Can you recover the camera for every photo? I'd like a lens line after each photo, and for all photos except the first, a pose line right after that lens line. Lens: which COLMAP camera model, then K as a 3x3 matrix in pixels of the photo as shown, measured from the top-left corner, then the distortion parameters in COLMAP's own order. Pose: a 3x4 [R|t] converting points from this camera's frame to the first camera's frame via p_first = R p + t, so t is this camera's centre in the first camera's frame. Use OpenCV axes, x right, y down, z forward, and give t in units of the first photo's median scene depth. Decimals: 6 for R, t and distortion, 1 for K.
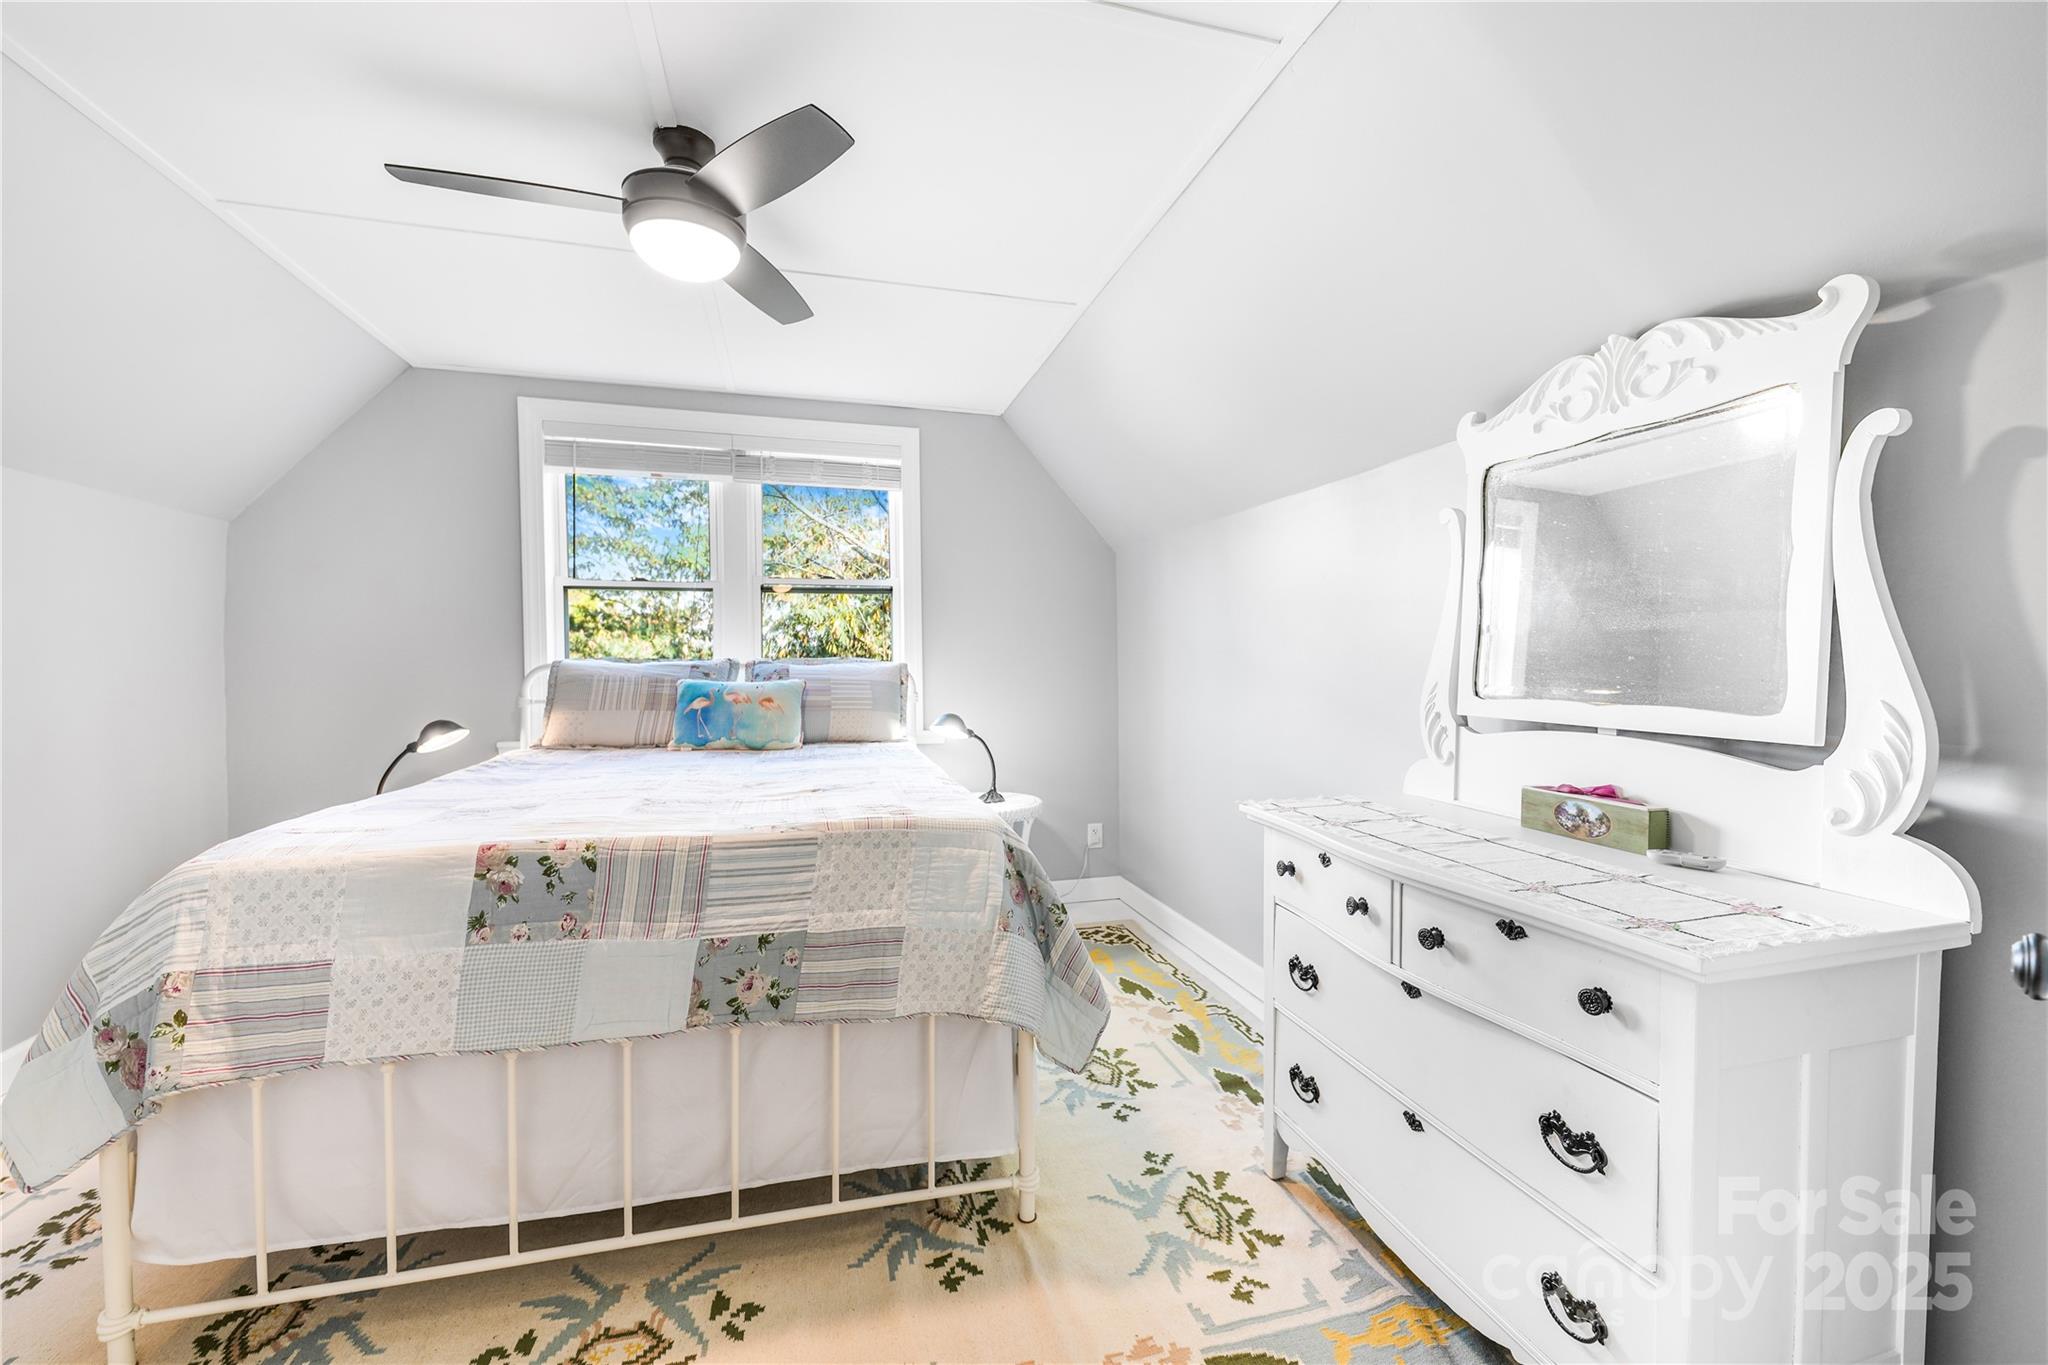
lens RADIAL K [[834.3, 0, 1024.3], [0, 834.3, 674.2], [0, 0, 1]] dist [0.002442, -0.000049]
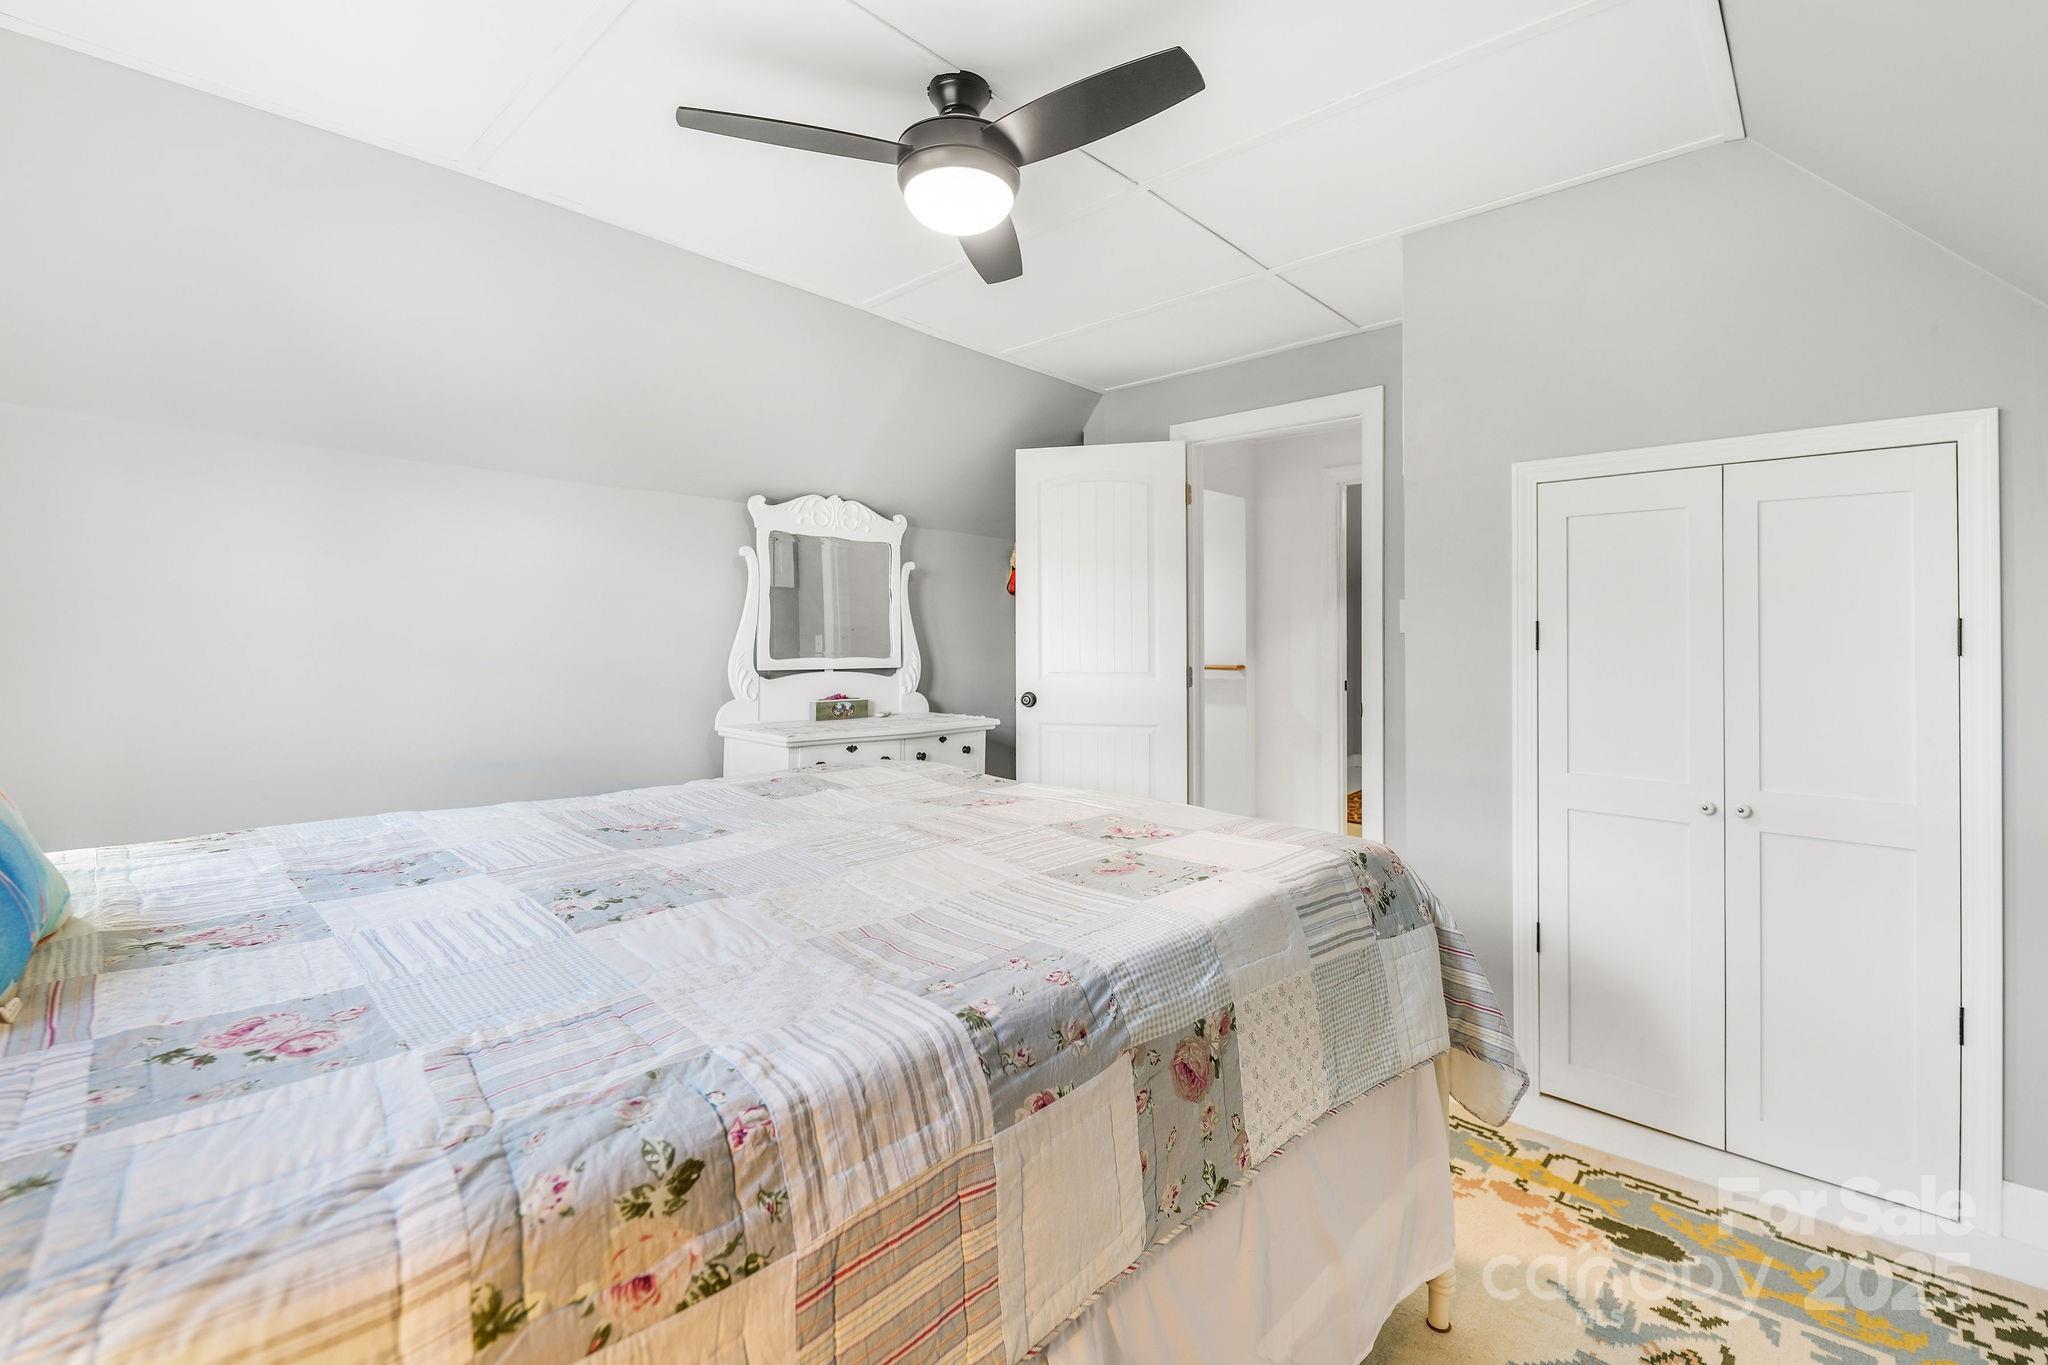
lens RADIAL K [[831.2, 0, 1046.8], [0, 831.2, 649.9], [0, 0, 1]] dist [0.001810, -0.000051]
pose [[-0.535640, -0.016830, 0.844278, -1.512888], [0.007989, 0.999656, 0.024995, -0.038105], [-0.844408, 0.020134, -0.535321, 1.742283]]
